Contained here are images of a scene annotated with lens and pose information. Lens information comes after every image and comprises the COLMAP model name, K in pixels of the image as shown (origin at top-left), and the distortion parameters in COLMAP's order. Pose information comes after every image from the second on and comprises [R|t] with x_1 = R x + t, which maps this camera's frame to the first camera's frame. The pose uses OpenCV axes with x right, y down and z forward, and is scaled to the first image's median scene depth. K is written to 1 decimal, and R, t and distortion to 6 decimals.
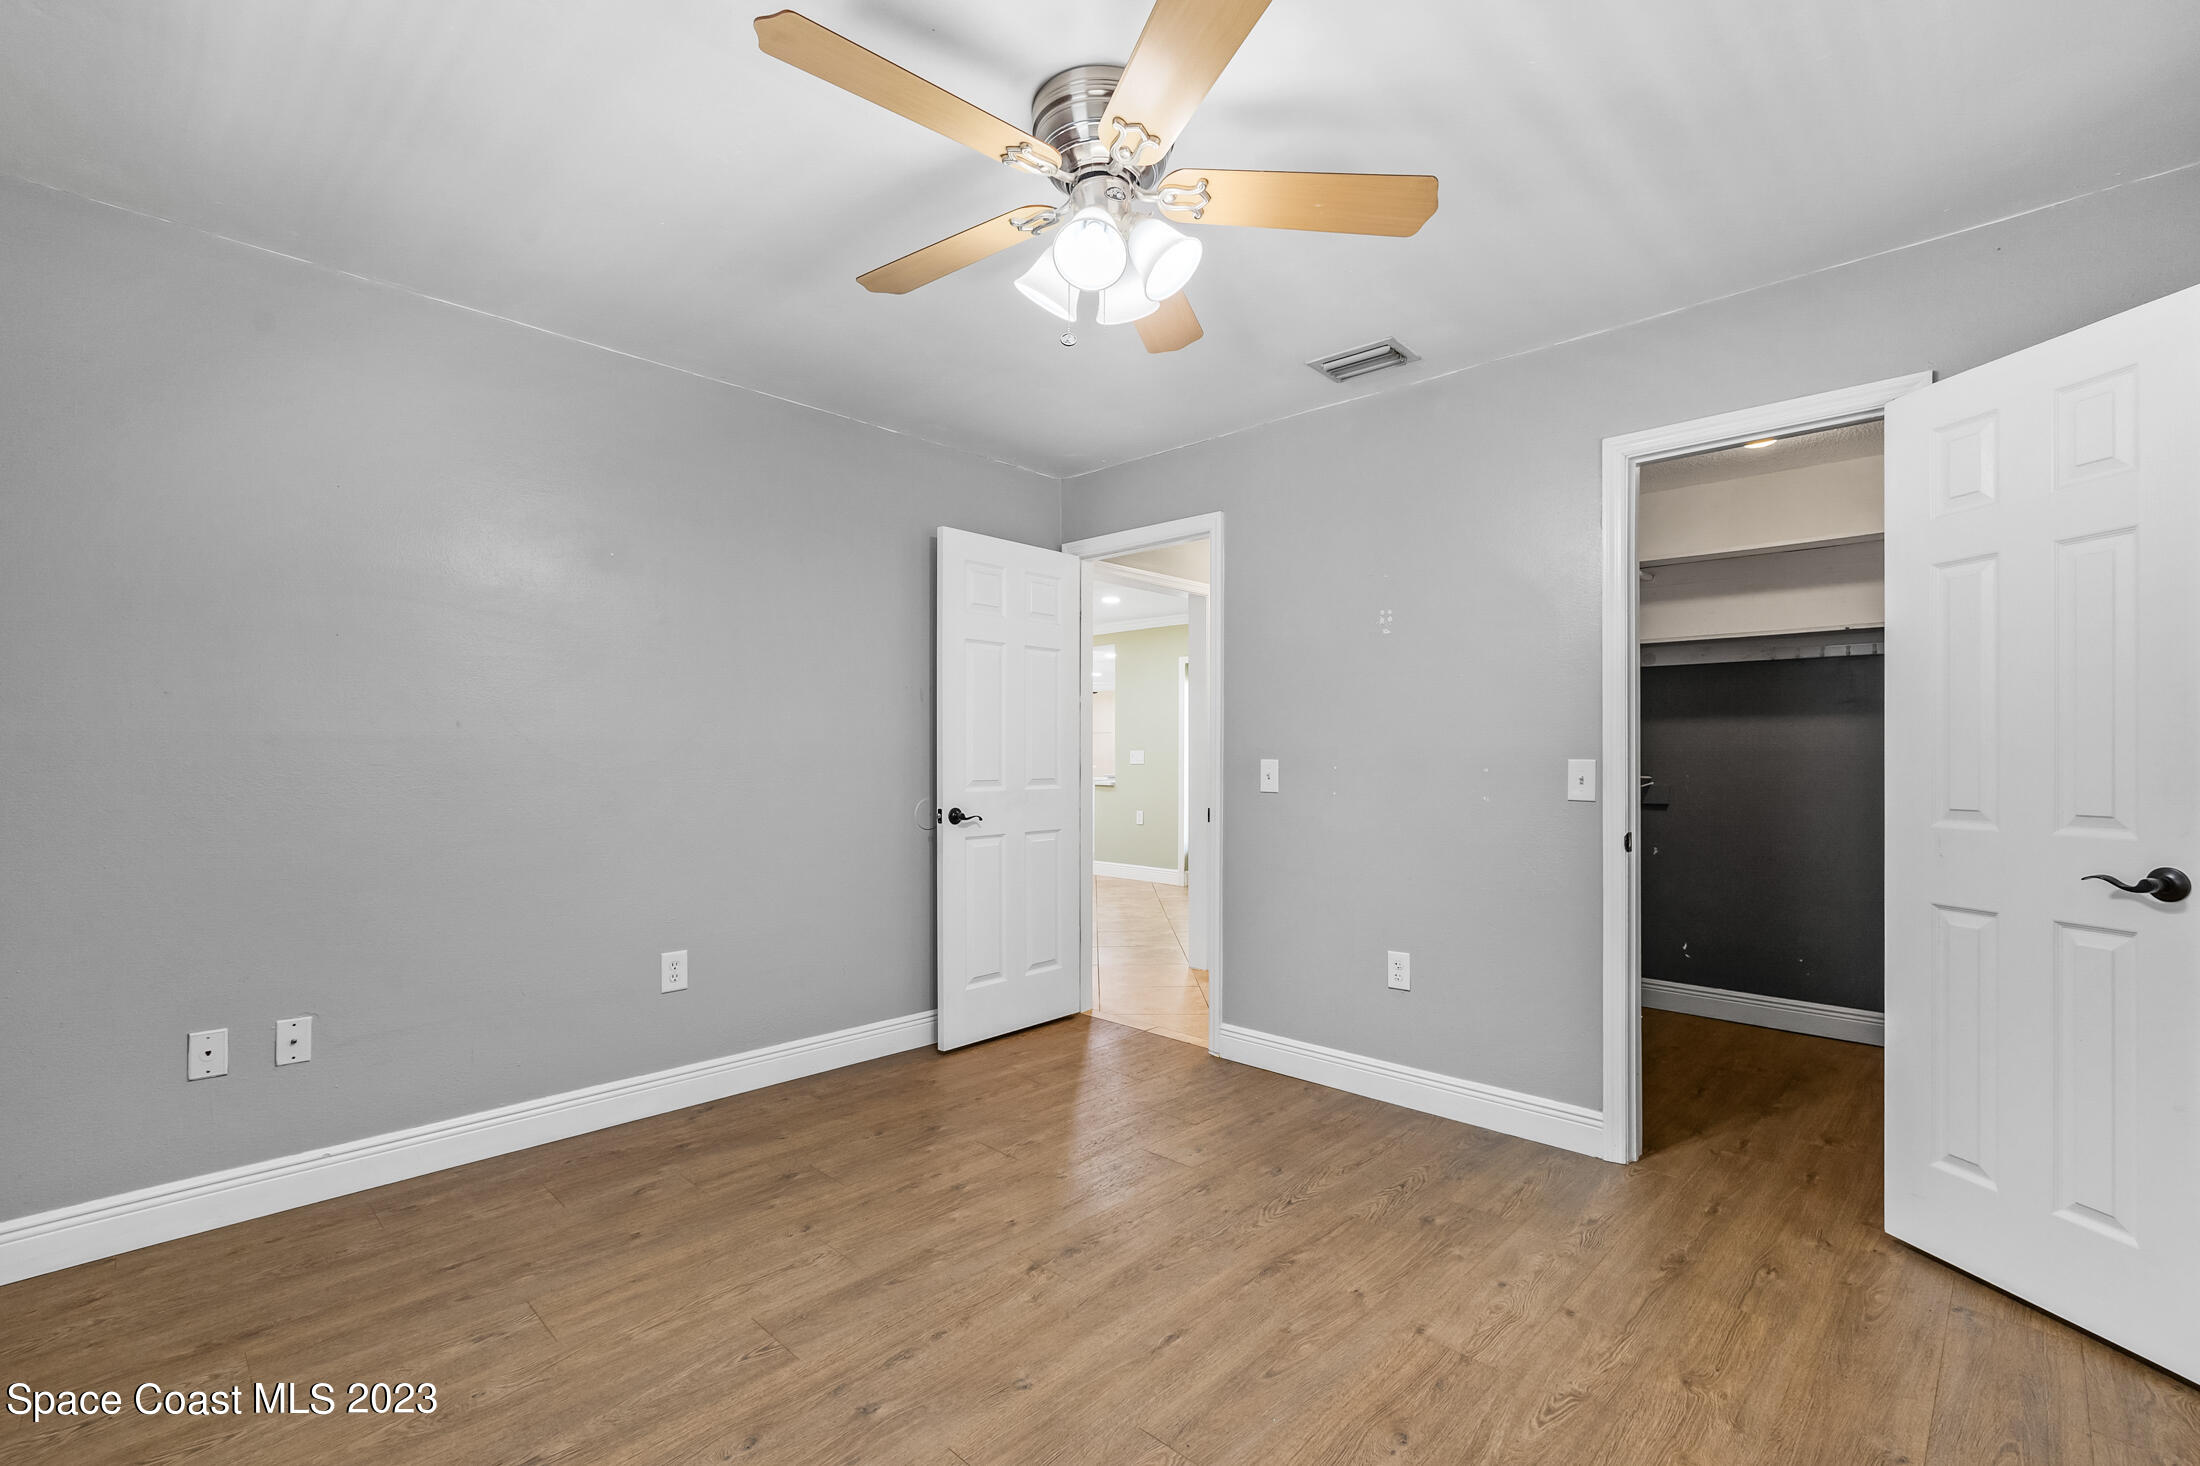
lens RADIAL K [[905.8, 0, 1100.0], [0, 905.8, 733.0], [0, 0, 1]] dist [-0.003357, -0.000119]
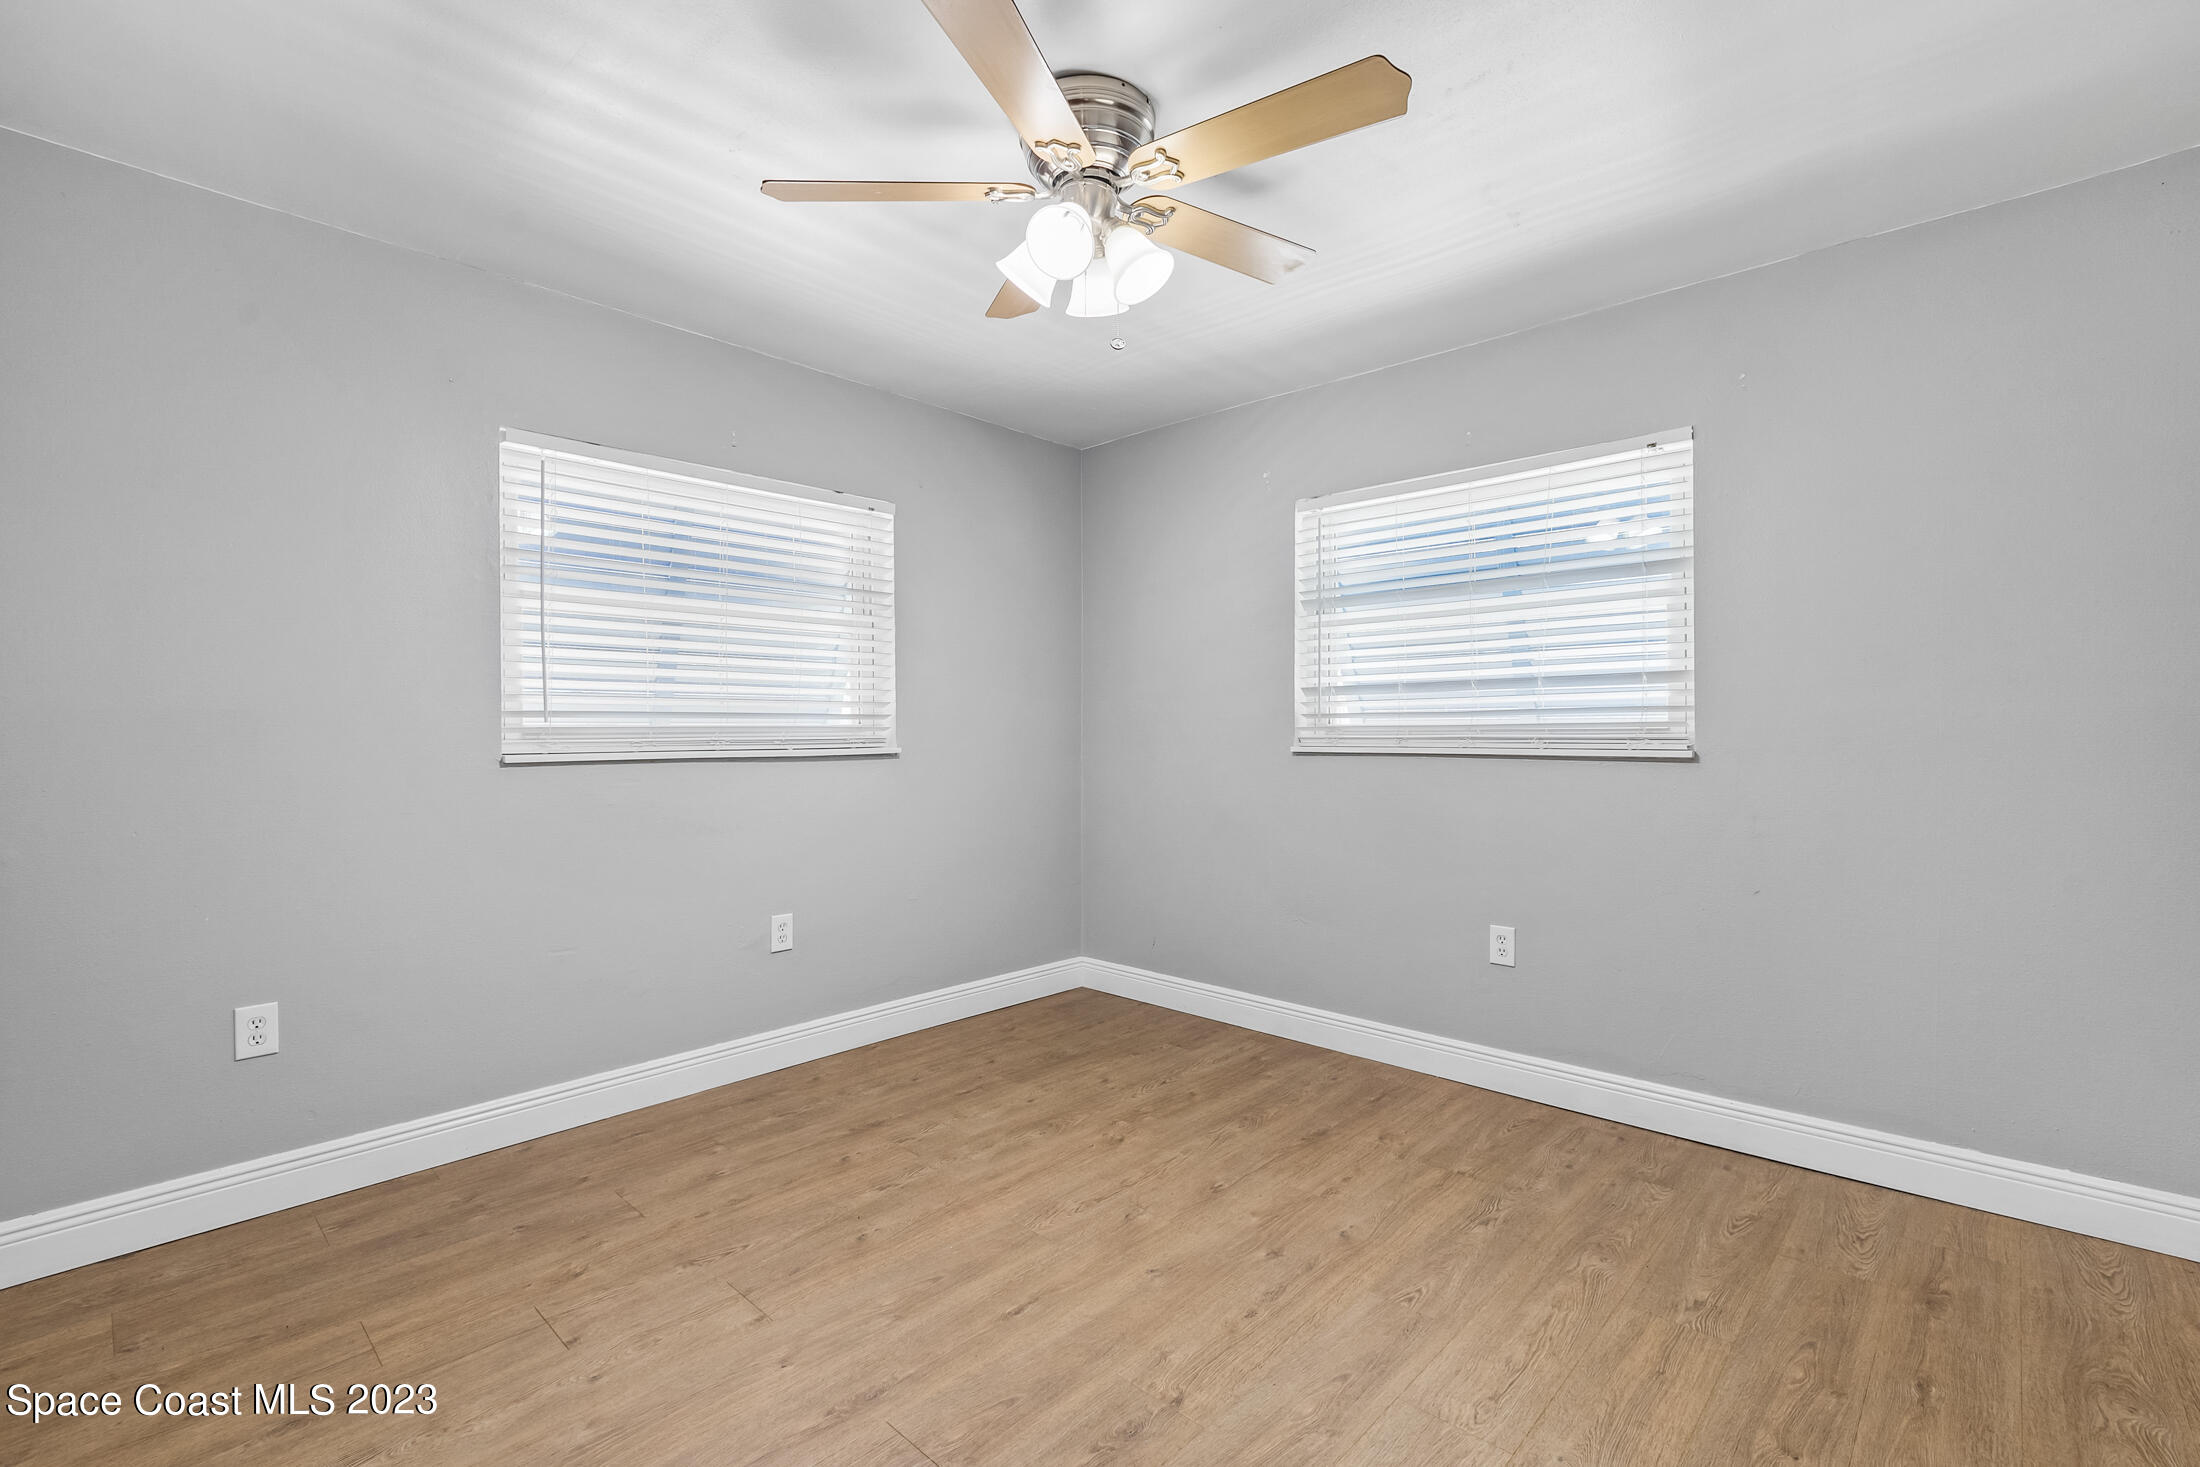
lens RADIAL K [[905.8, 0, 1100.0], [0, 905.8, 733.5], [0, 0, 1]] dist [-0.003357, -0.000119]
pose [[-0.999800, 0.001158, -0.019978, 0.006107], [0.001465, 0.999881, -0.015334, 0.044719], [0.019958, -0.015361, -0.999683, 1.998334]]
